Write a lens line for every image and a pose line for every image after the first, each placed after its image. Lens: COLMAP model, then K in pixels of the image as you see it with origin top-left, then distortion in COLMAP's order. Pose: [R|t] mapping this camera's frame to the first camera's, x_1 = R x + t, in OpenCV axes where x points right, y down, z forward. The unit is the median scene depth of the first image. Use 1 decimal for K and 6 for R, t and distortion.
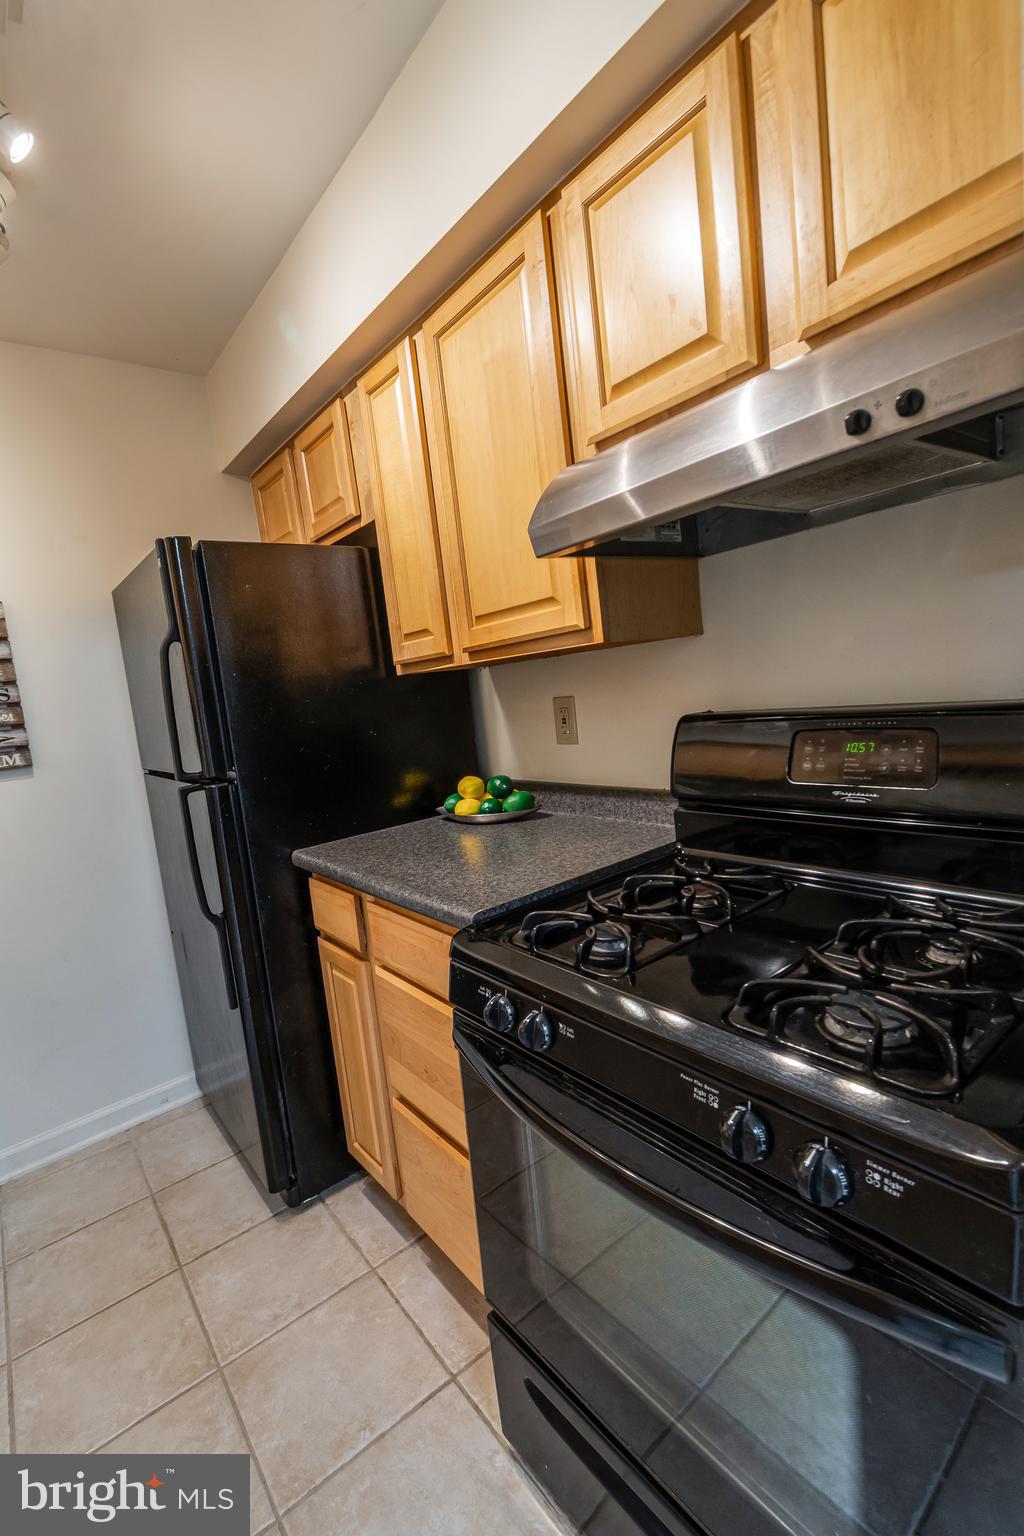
lens RADIAL K [[688.7, 0, 512.0], [0, 688.7, 768.0], [0, 0, 1]] dist [0.003356, -0.004280]
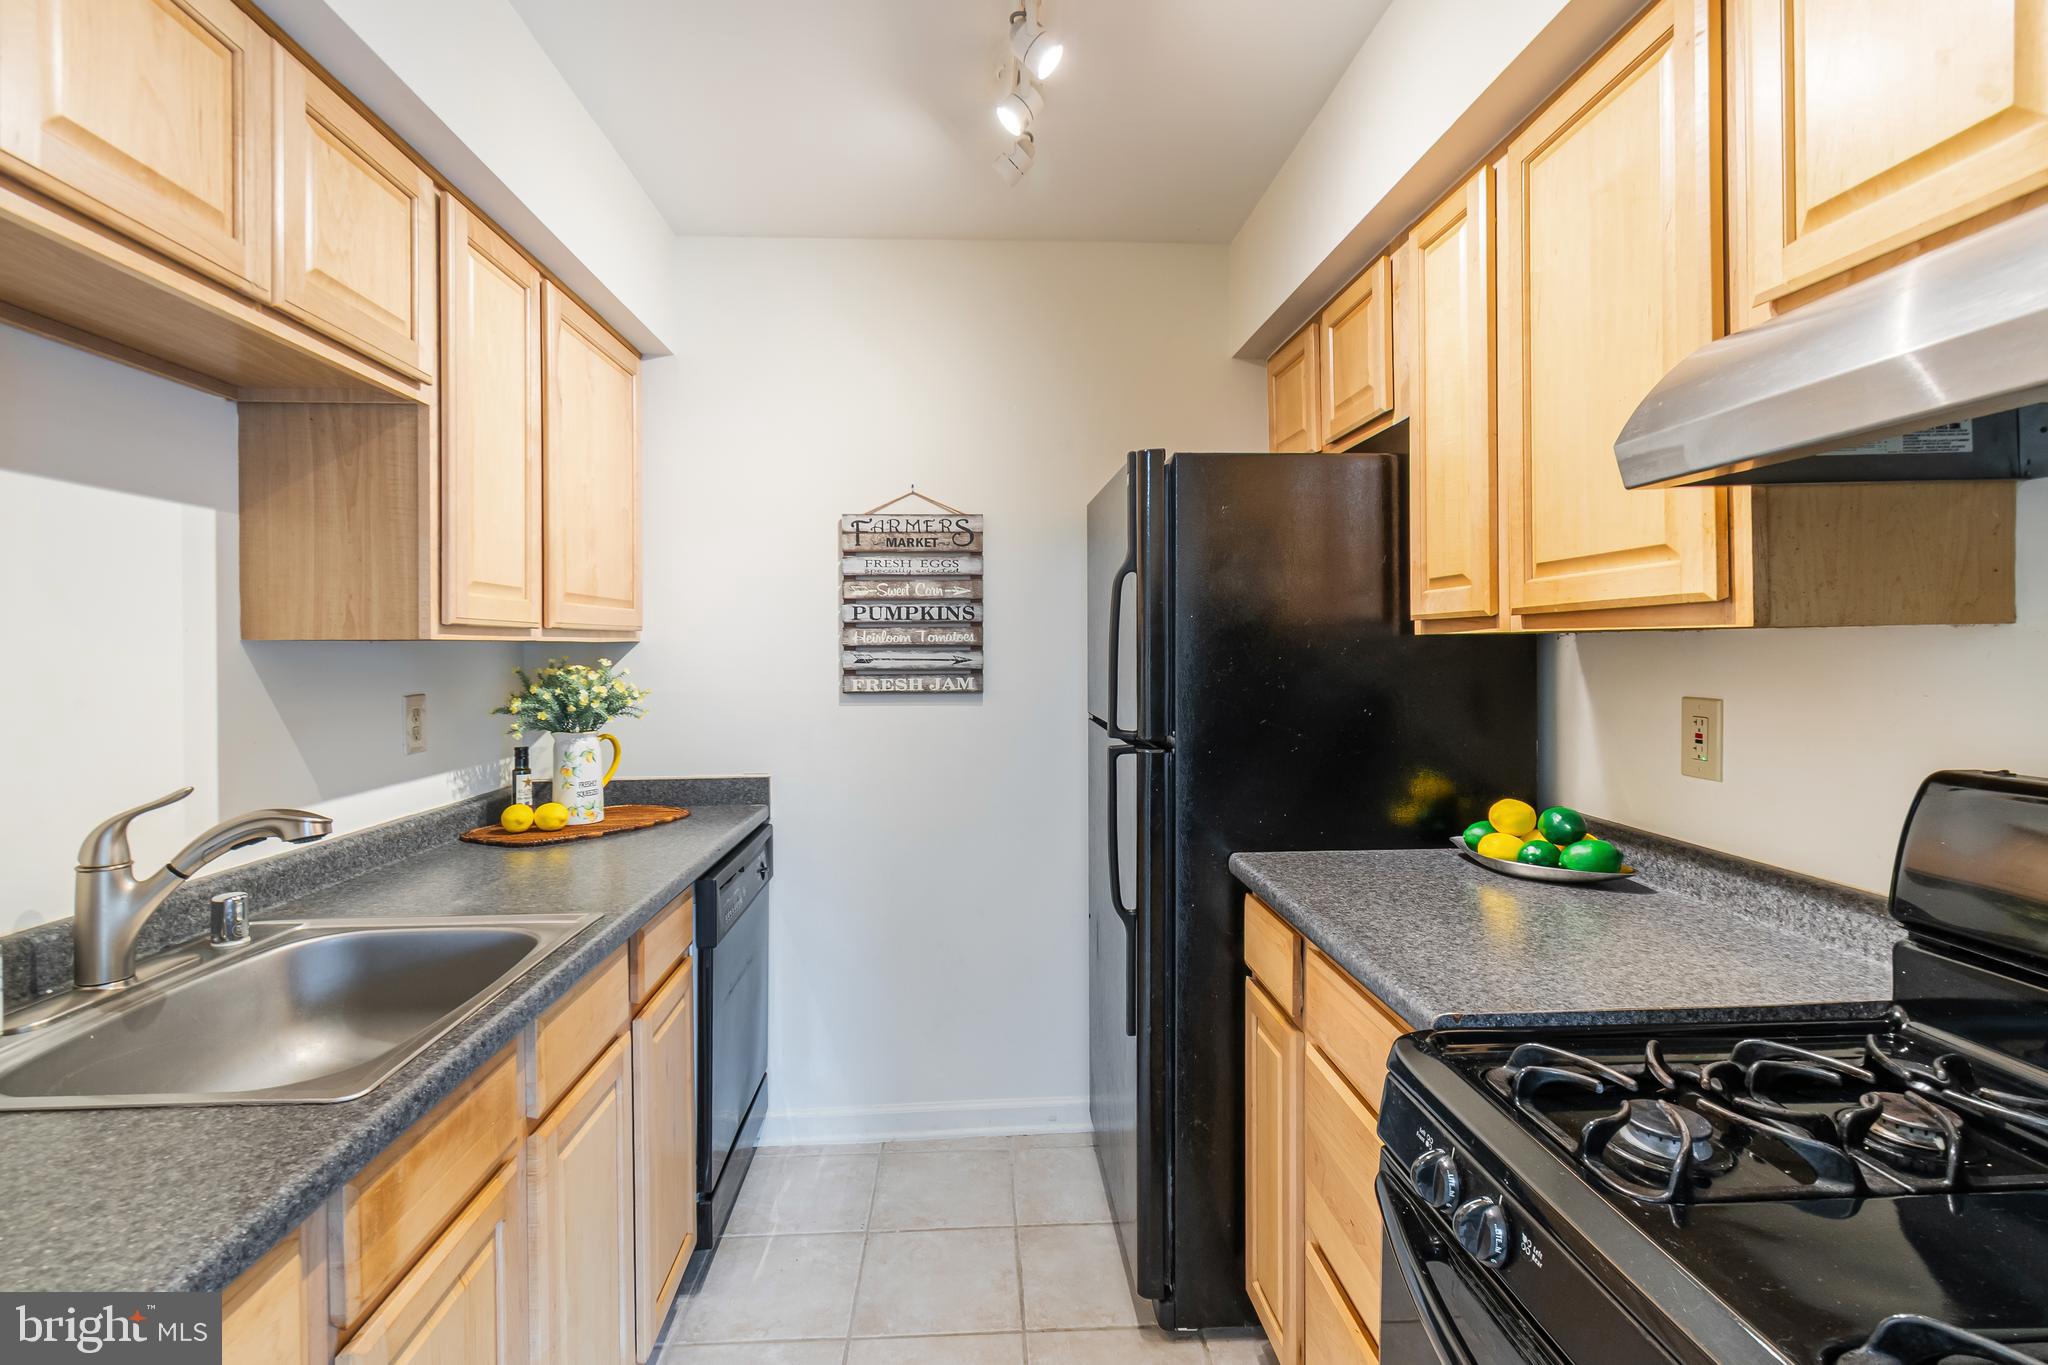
lens RADIAL K [[959.9, 0, 1011.1], [0, 959.9, 655.4], [0, 0, 1]] dist [0.000566, -0.000946]
pose [[0.810192, 0.109284, -0.575887, 0.070439], [-0.152258, 0.987979, -0.026720, -0.029409], [0.566045, 0.109332, 0.817092, -0.020272]]
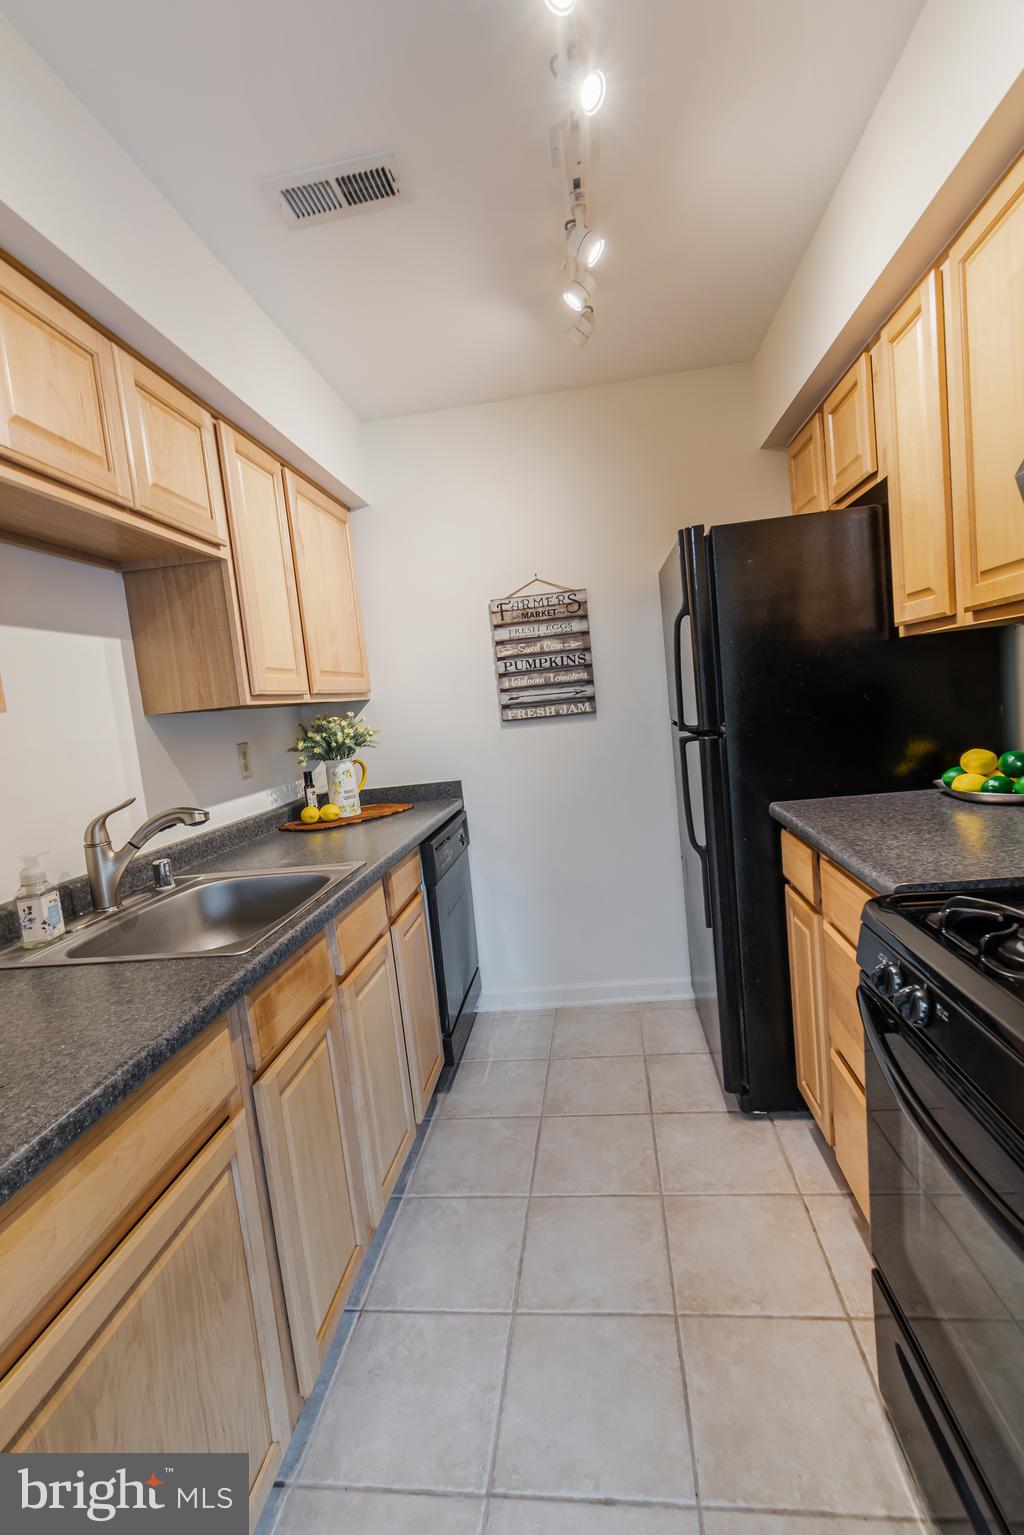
lens RADIAL K [[679.9, 0, 519.2], [0, 679.9, 768.2], [0, 0, 1]] dist [-0.000369, 0.000306]
pose [[0.715068, 0.106991, -0.690819, 0.142411], [-0.060068, 0.993967, 0.091765, -0.009535], [0.696470, -0.024122, 0.717181, -0.055566]]
